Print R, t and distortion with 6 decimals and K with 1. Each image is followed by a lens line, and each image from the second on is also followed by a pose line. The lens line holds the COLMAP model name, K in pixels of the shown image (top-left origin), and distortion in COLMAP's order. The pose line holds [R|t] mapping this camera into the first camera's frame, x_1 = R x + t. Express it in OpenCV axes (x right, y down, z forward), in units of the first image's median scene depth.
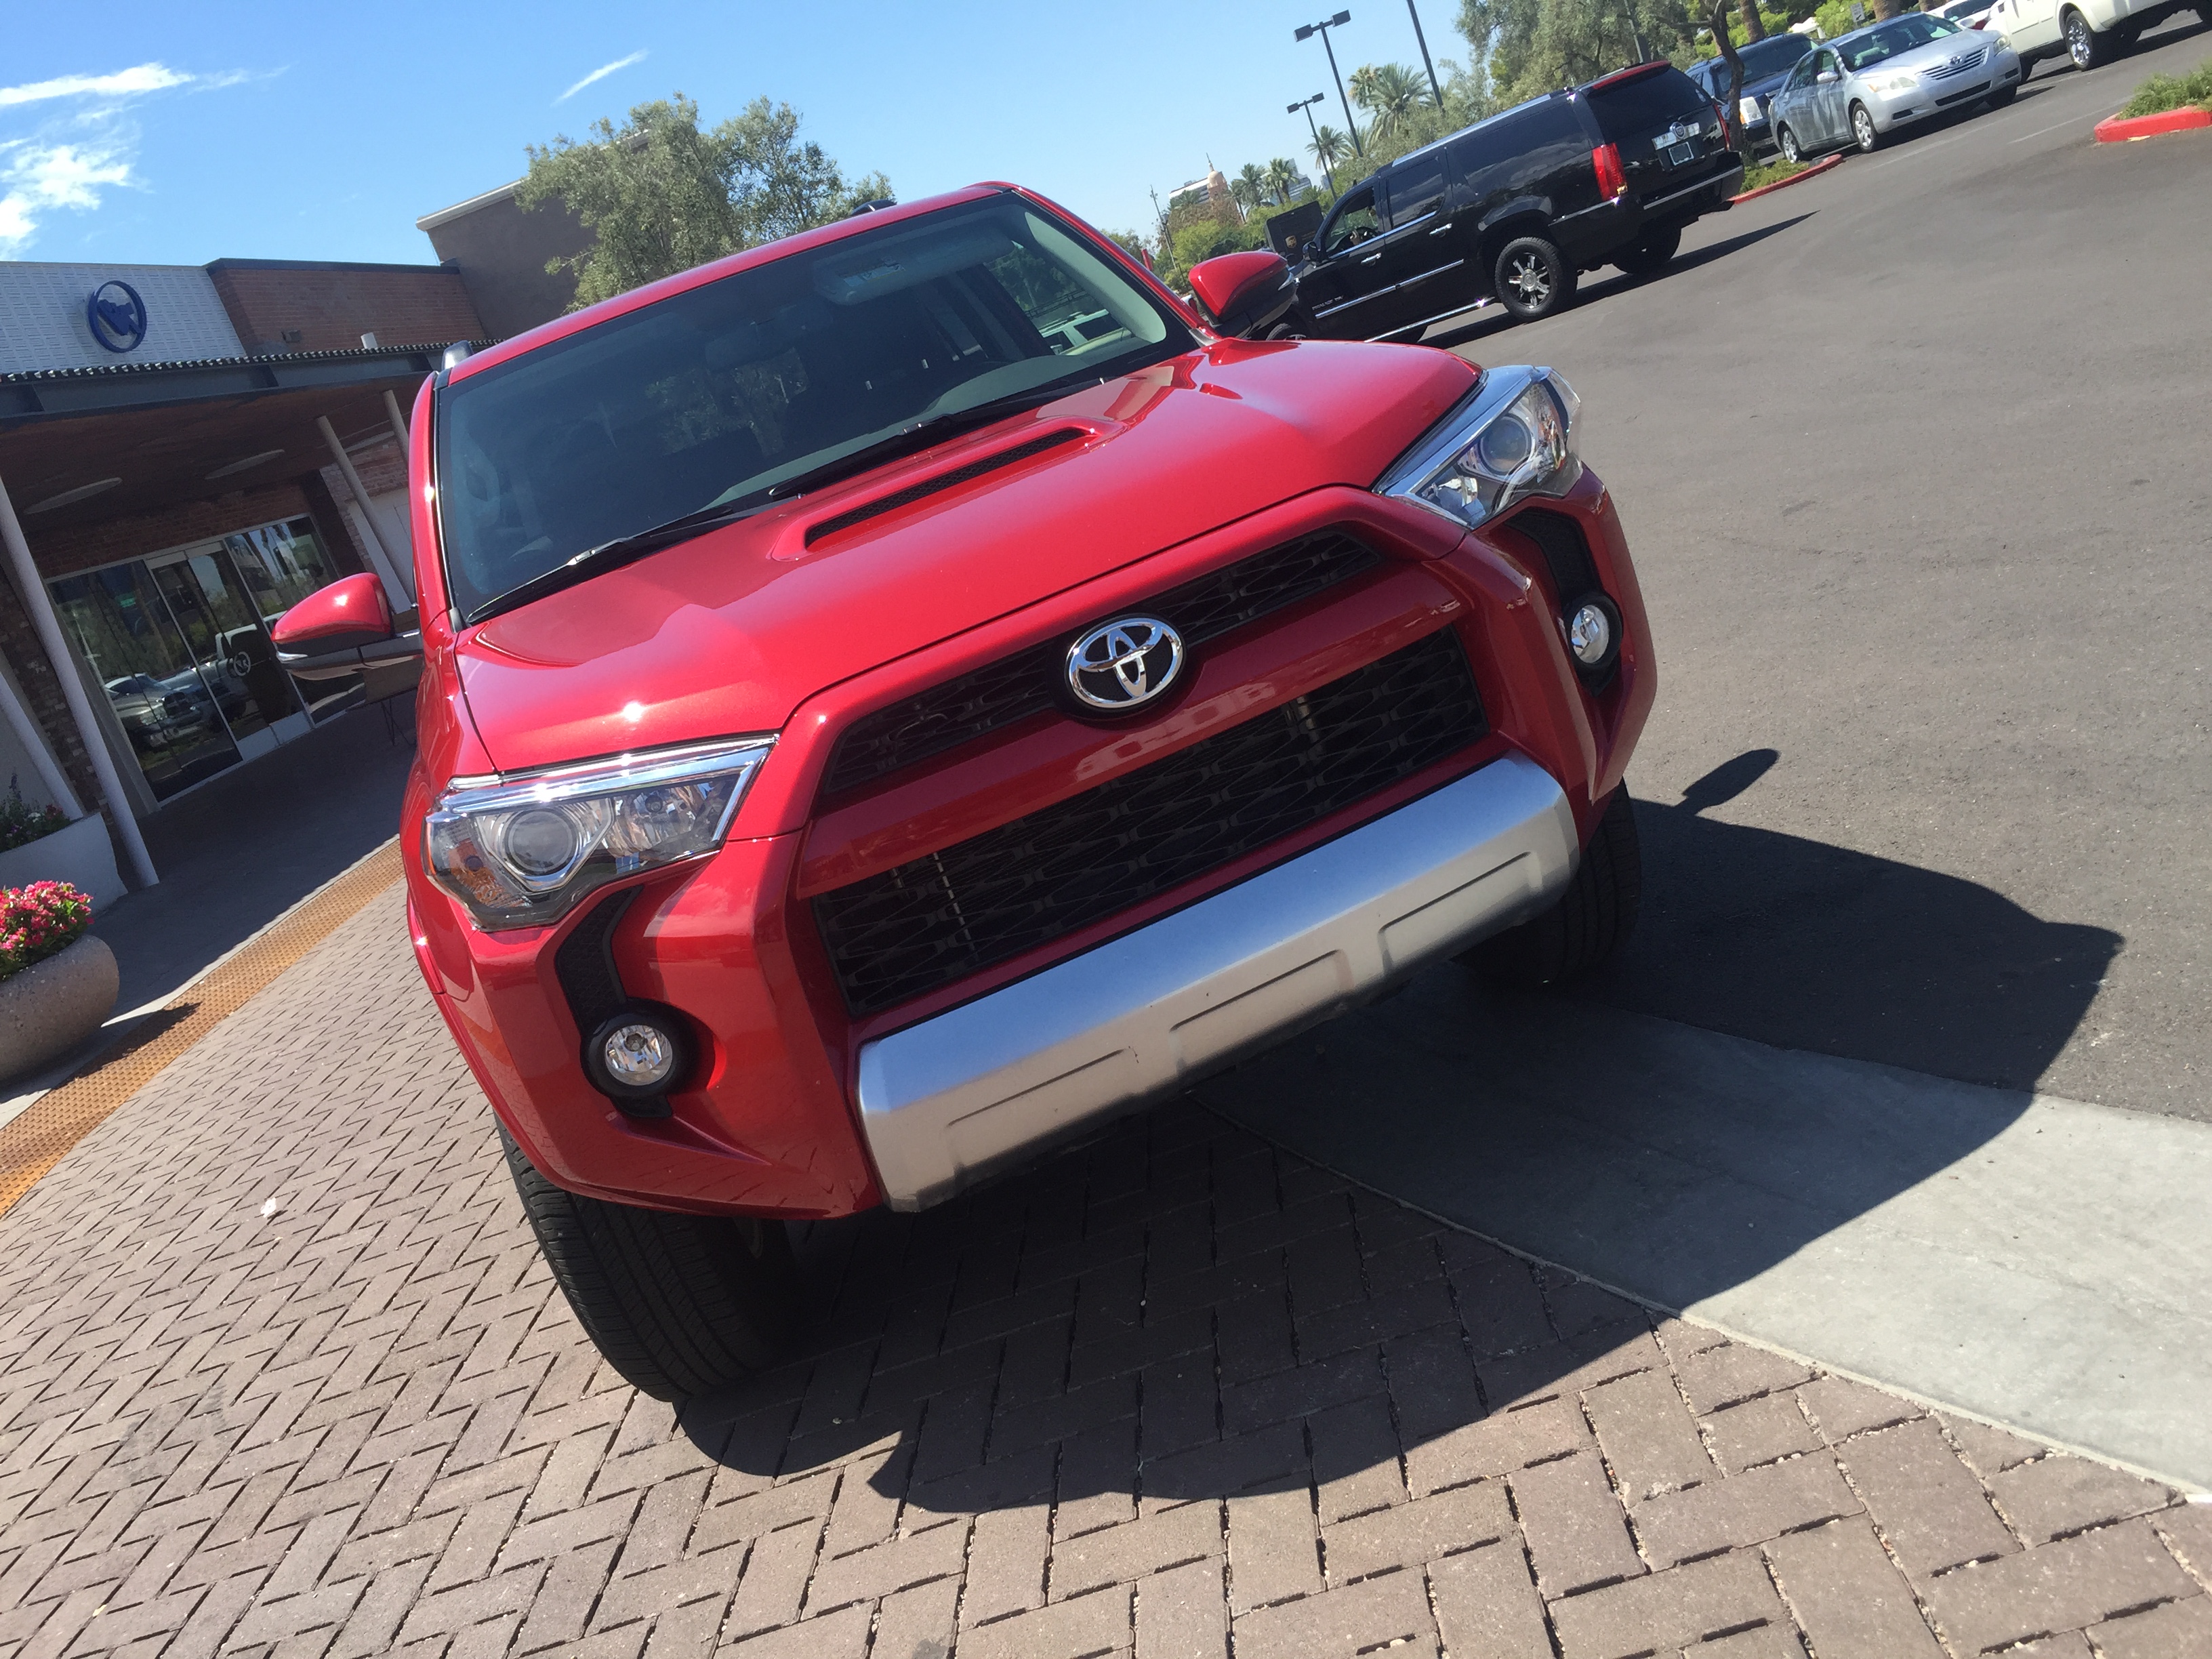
lens RADIAL K [[1862.6, 0, 1107.8], [0, 1862.6, 832.7], [0, 0, 1]] dist [0.025140, -0.007134]
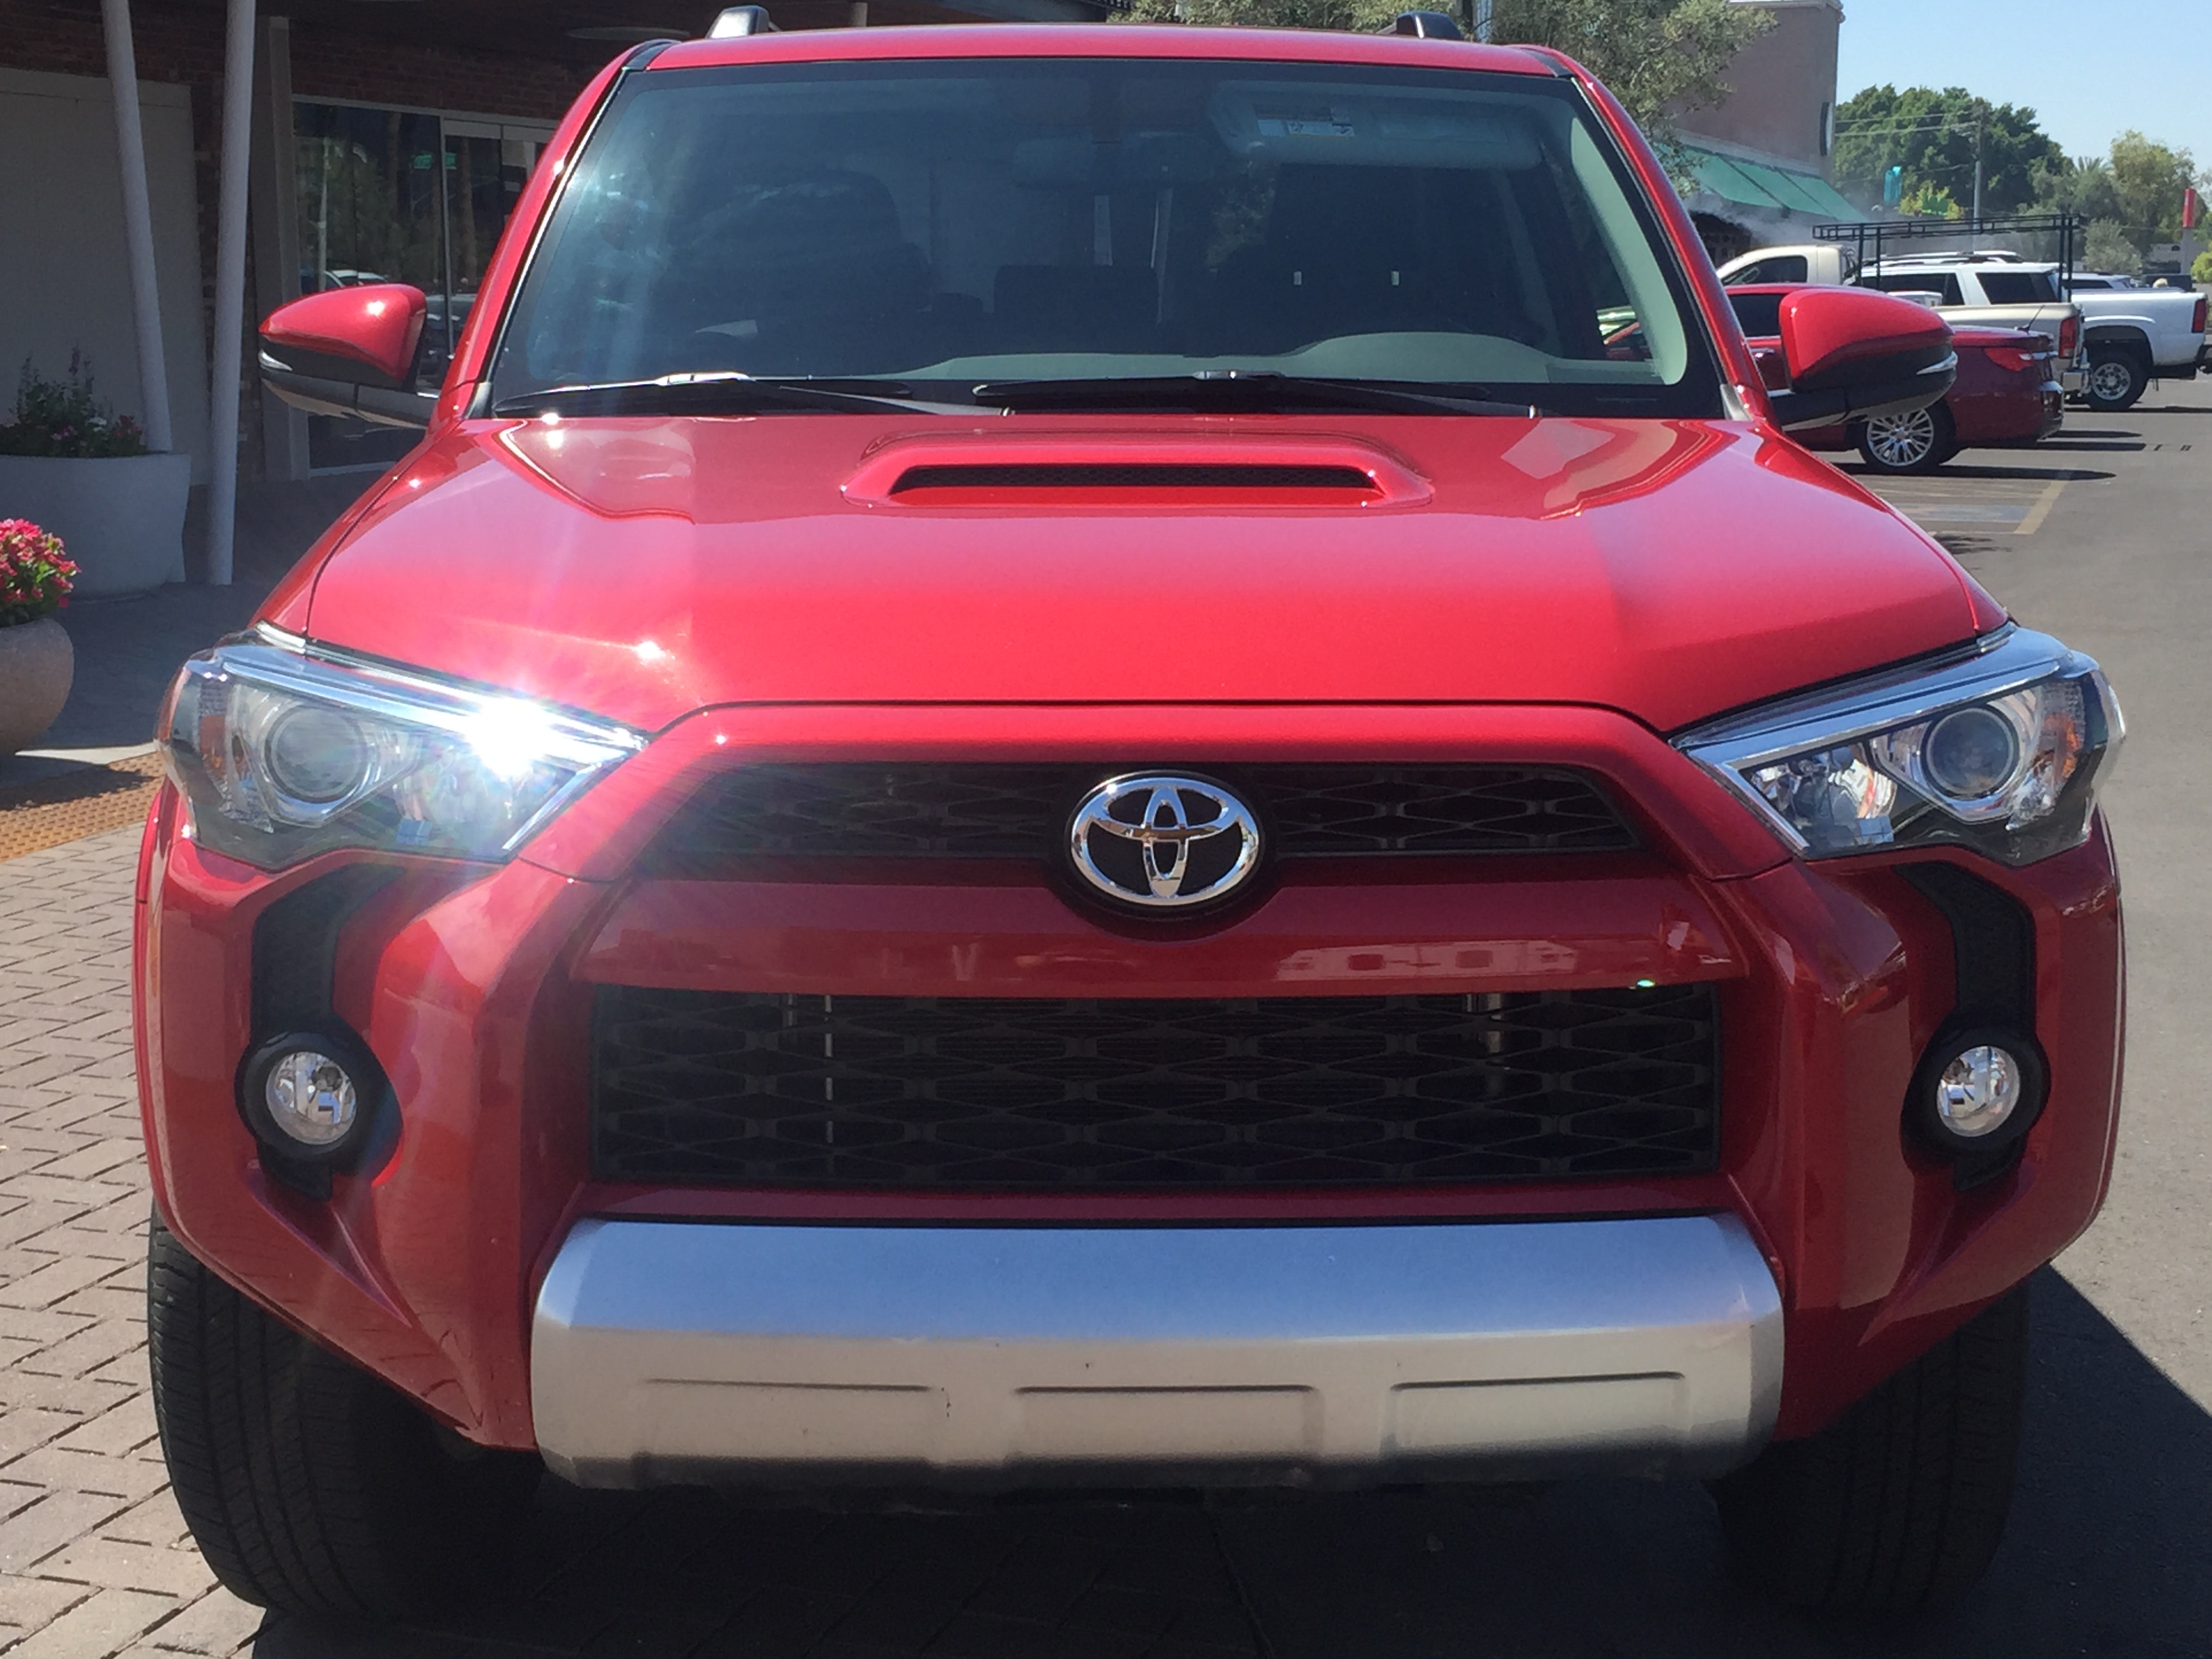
lens RADIAL K [[3151.5, 0, 1105.7], [0, 3151.5, 828.9], [0, 0, 1]] dist [0.027532, 0.000000]
pose [[0.899106, 0.382502, -0.212838, 0.182164], [-0.391433, 0.920207, 0.000191, -0.071143], [0.195928, 0.083140, 0.977088, -0.062199]]
